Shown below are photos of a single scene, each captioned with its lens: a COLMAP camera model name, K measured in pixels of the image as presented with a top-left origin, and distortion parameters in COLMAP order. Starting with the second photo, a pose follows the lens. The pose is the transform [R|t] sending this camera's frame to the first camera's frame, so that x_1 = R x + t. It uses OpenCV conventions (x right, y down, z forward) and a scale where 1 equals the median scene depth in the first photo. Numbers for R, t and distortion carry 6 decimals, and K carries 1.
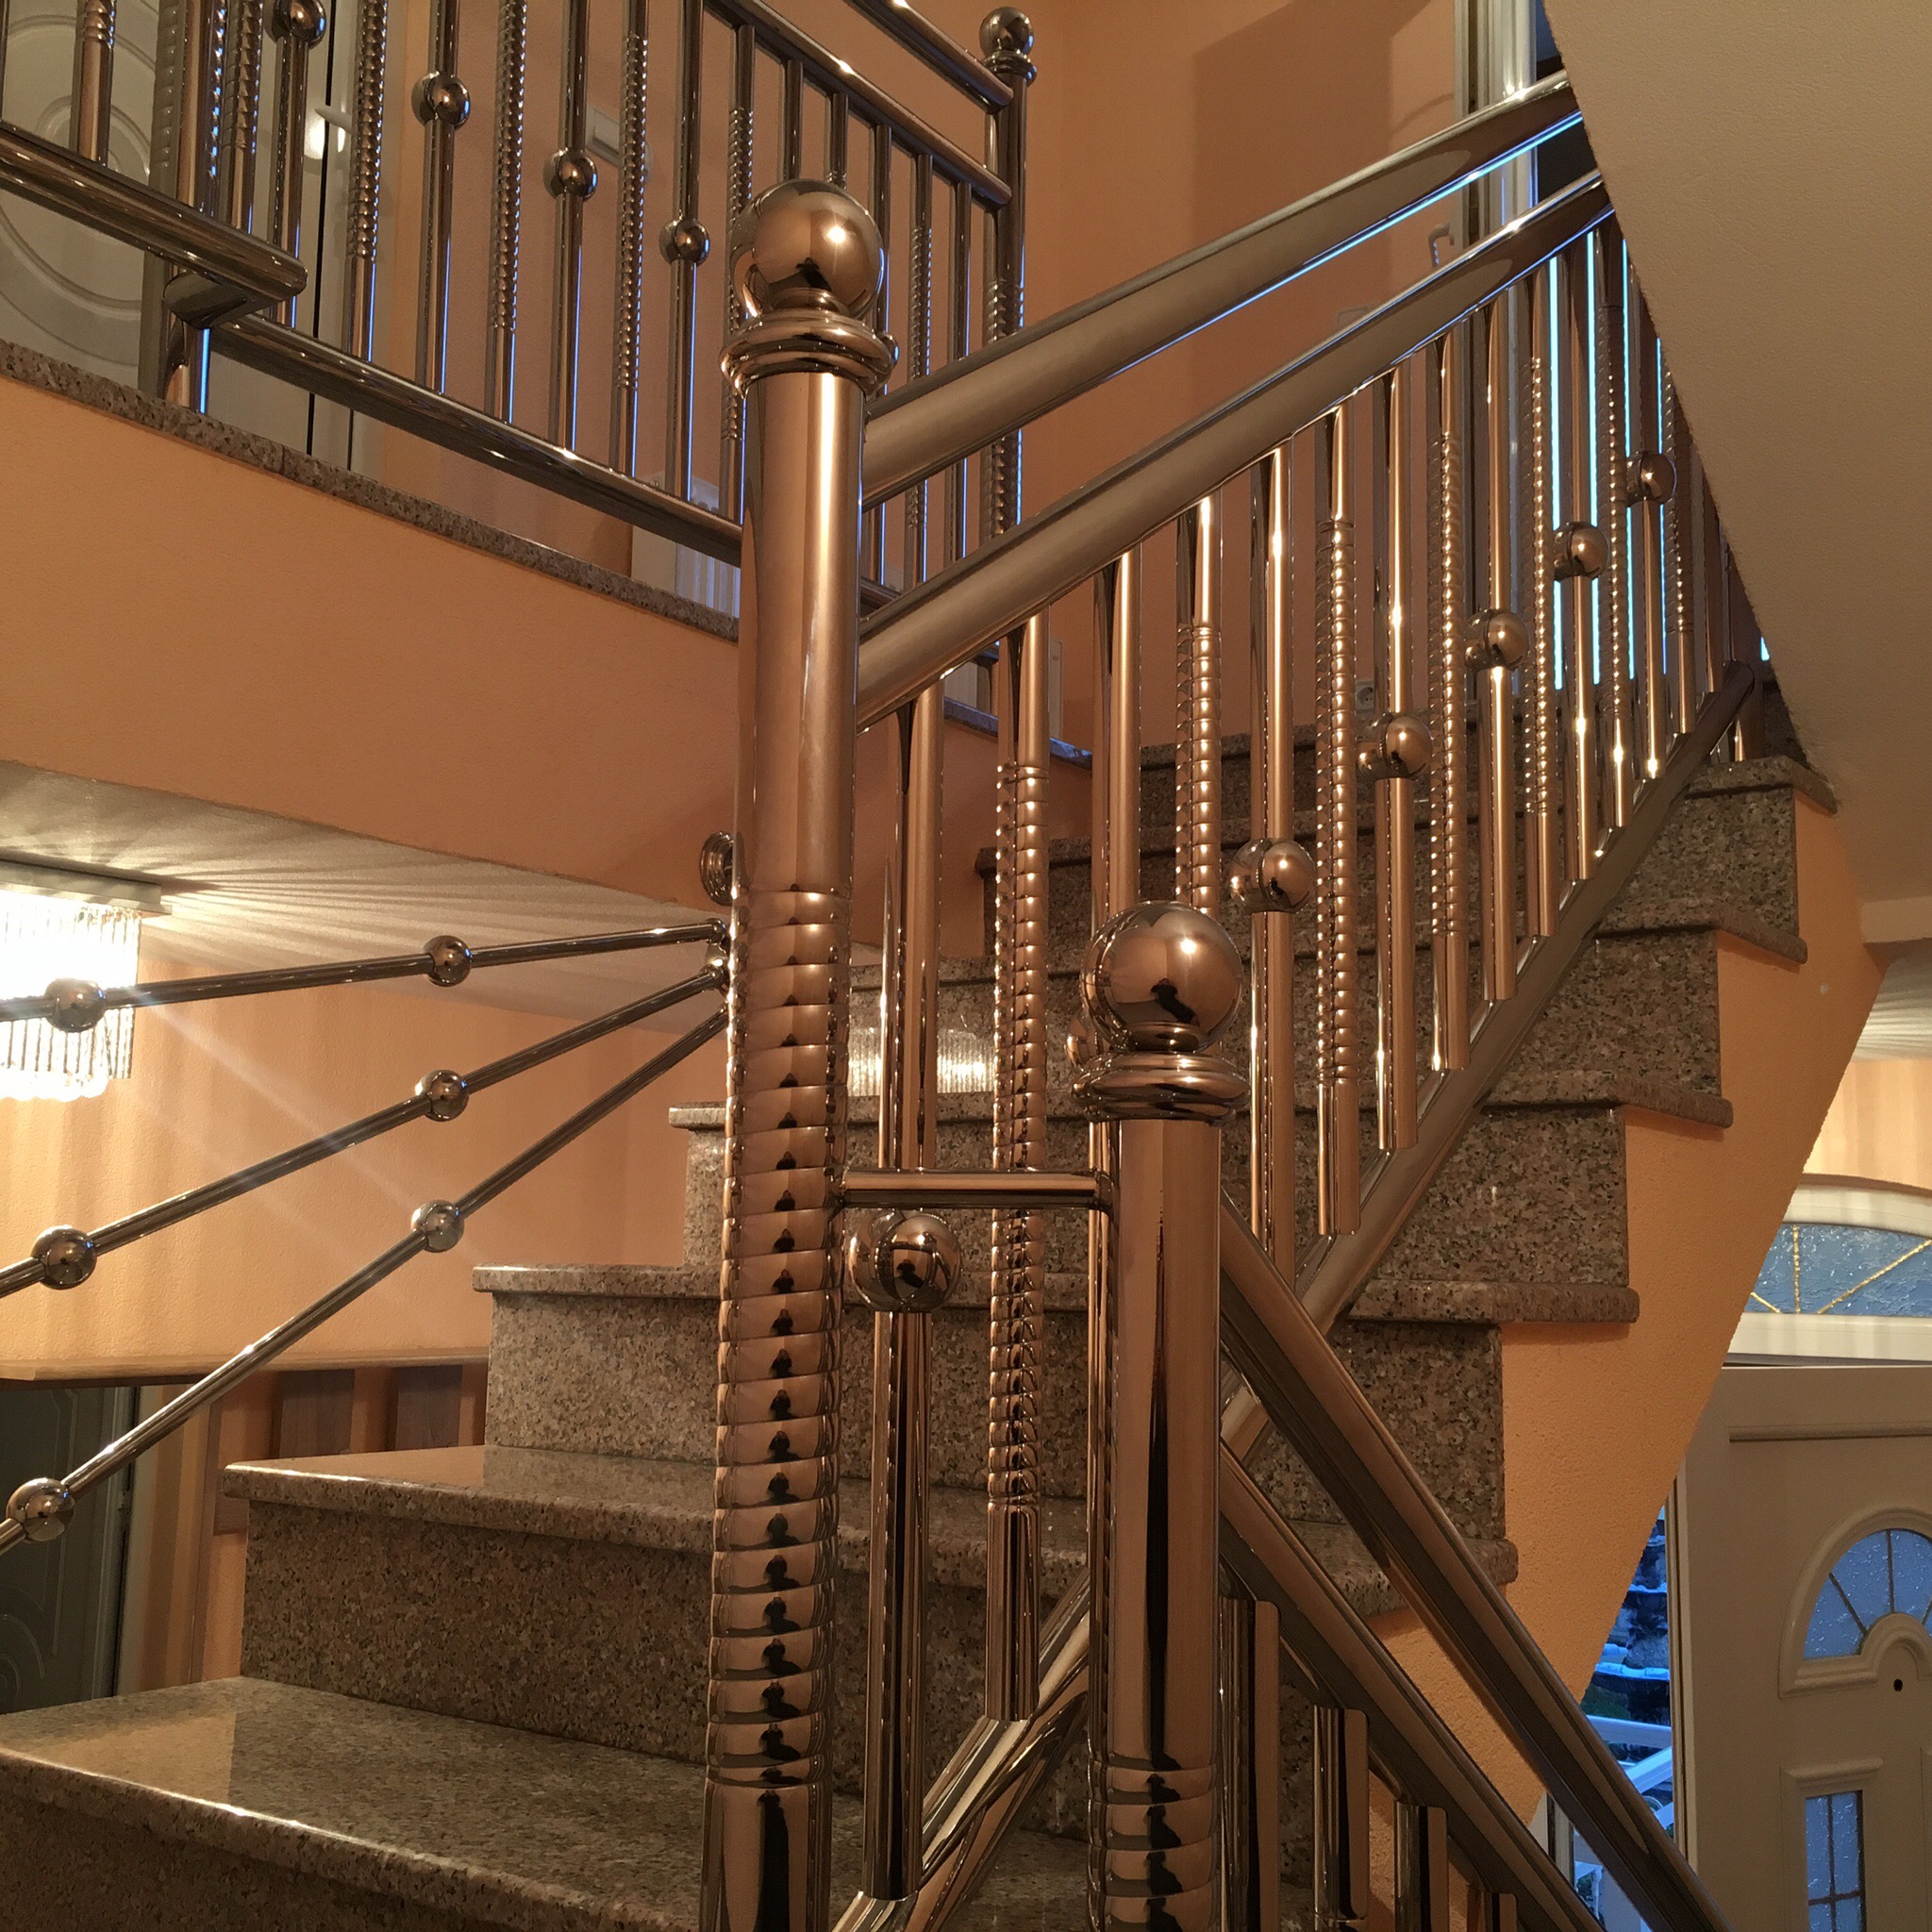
lens RADIAL K [[2189.5, 0, 973.5], [0, 2189.5, 968.6], [0, 0, 1]] dist [0.075426, -0.082562]
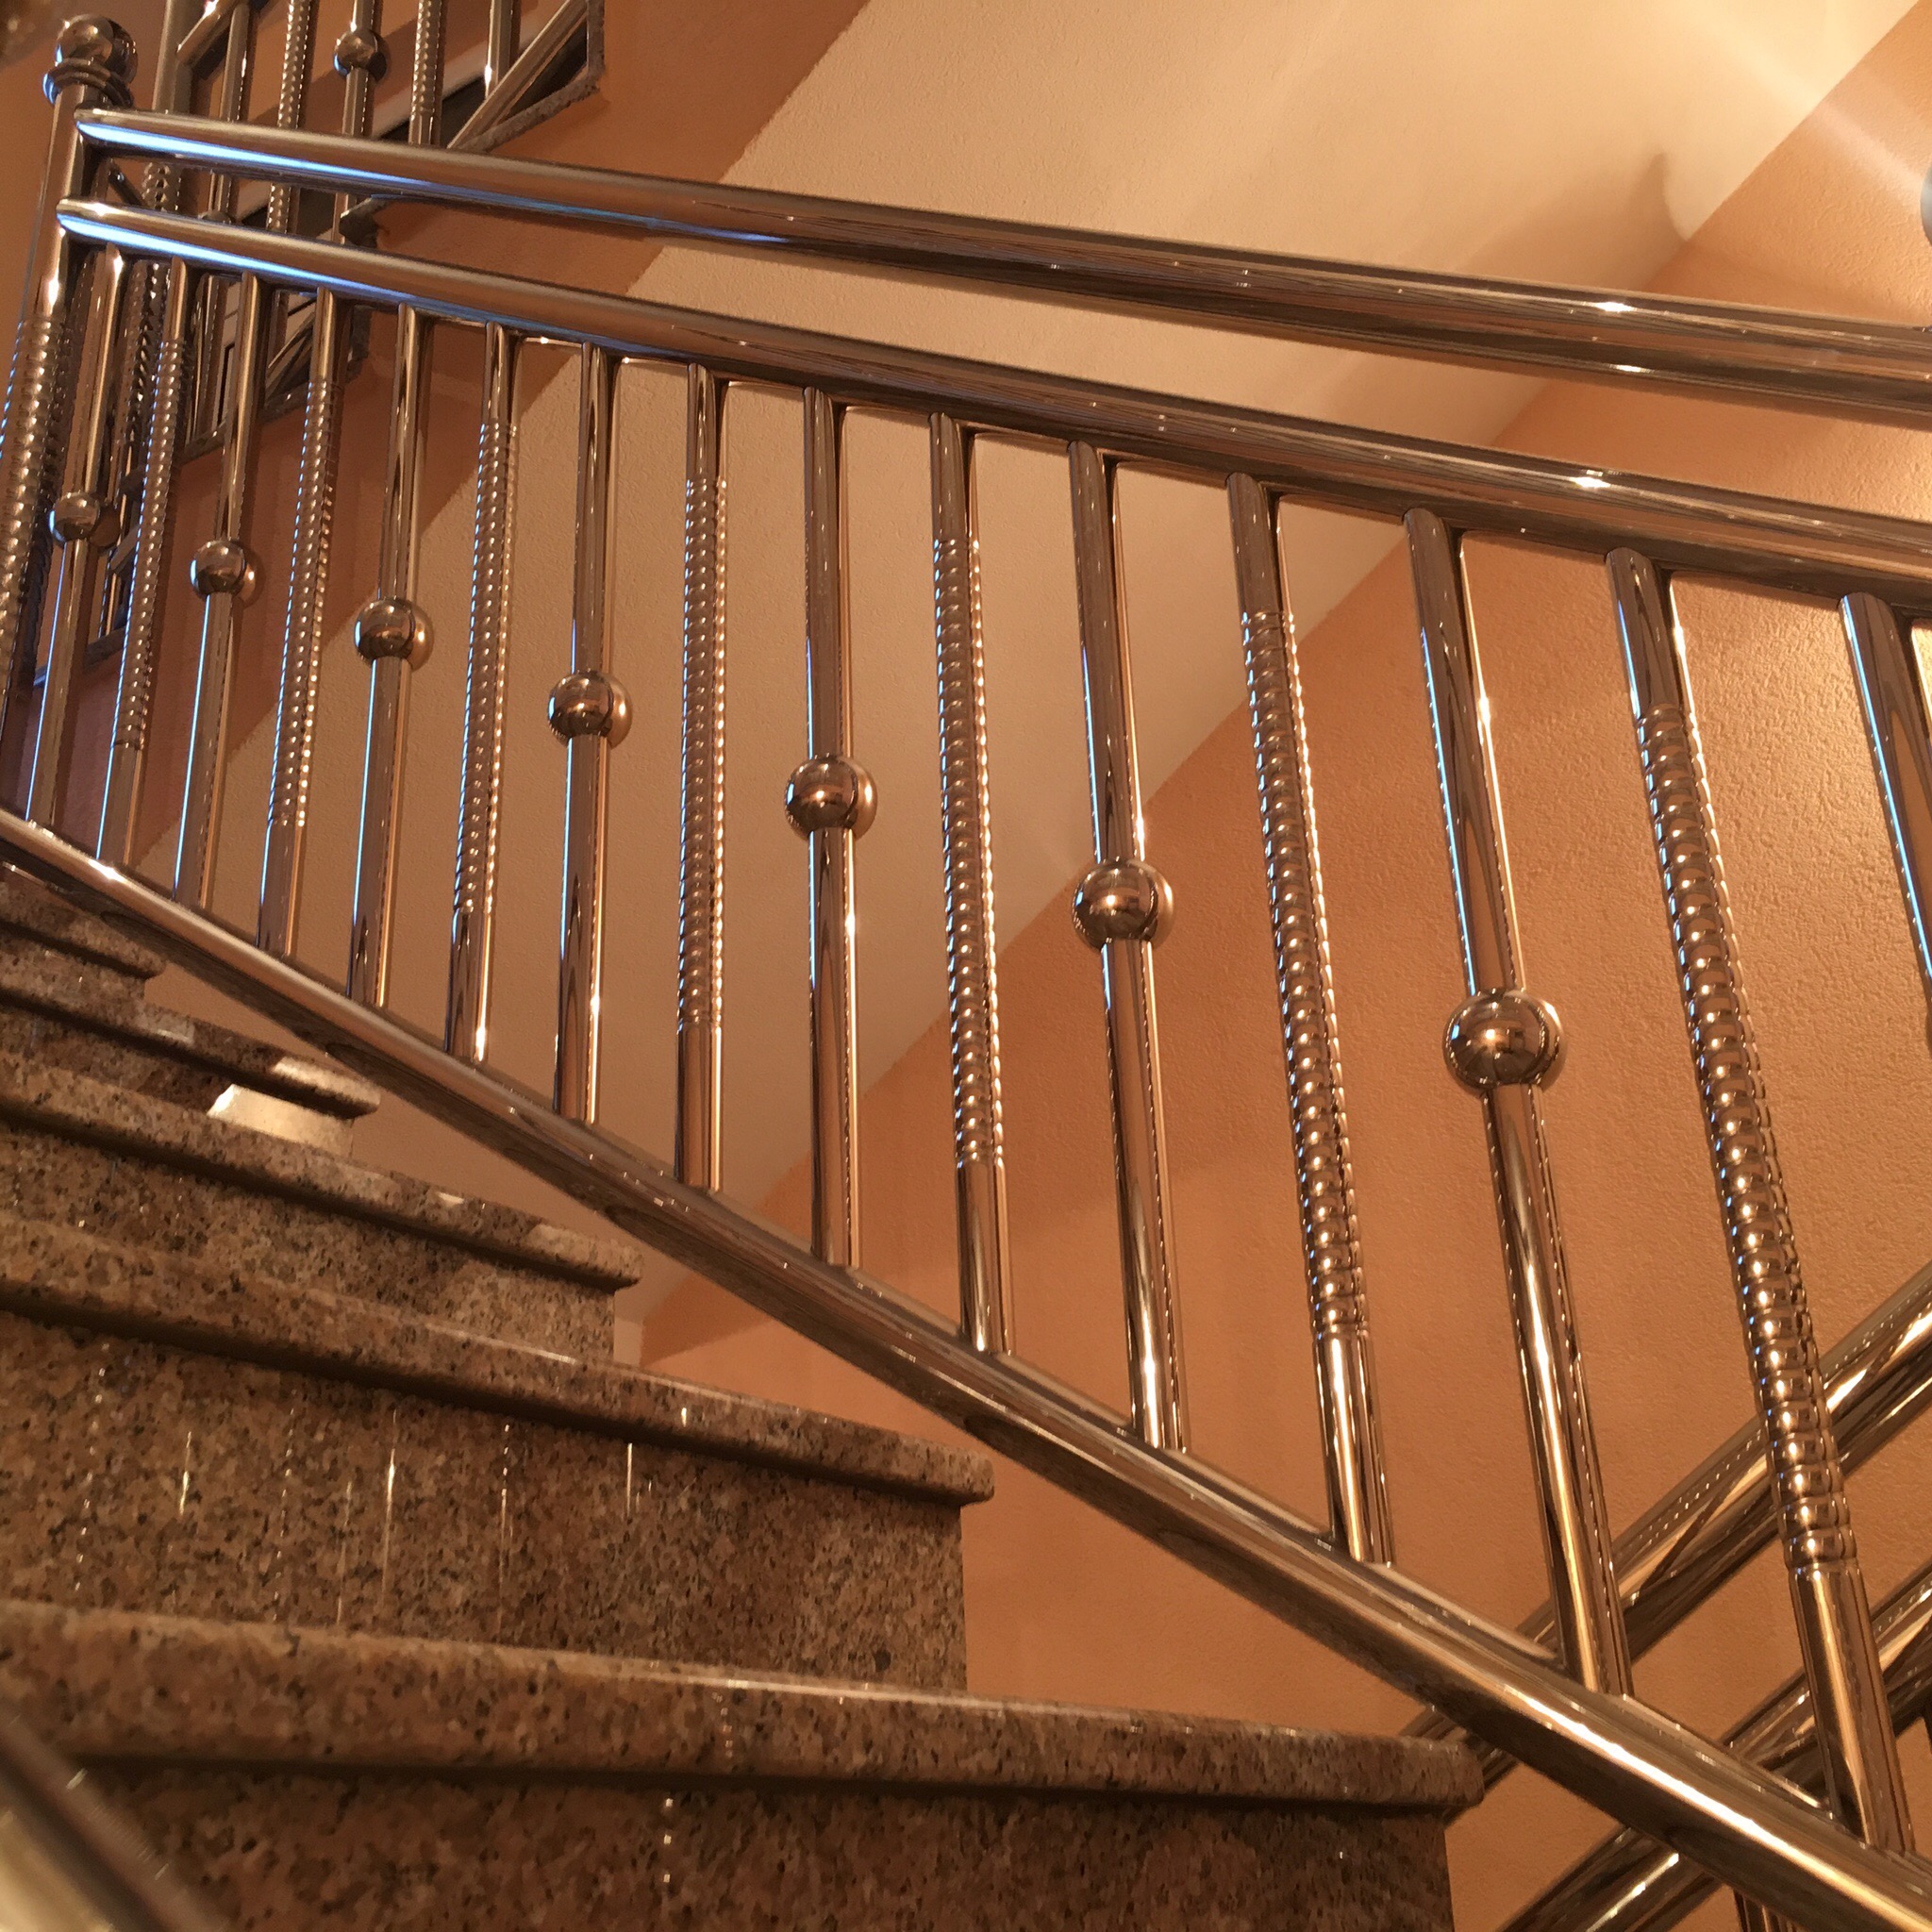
lens RADIAL K [[2189.5, 0, 973.5], [0, 2189.5, 968.6], [0, 0, 1]] dist [0.075426, -0.082562]
pose [[-0.043235, 0.377439, 0.925025, -0.509804], [-0.095146, 0.920127, -0.379887, 0.246888], [-0.994524, -0.104437, -0.003870, 0.875551]]
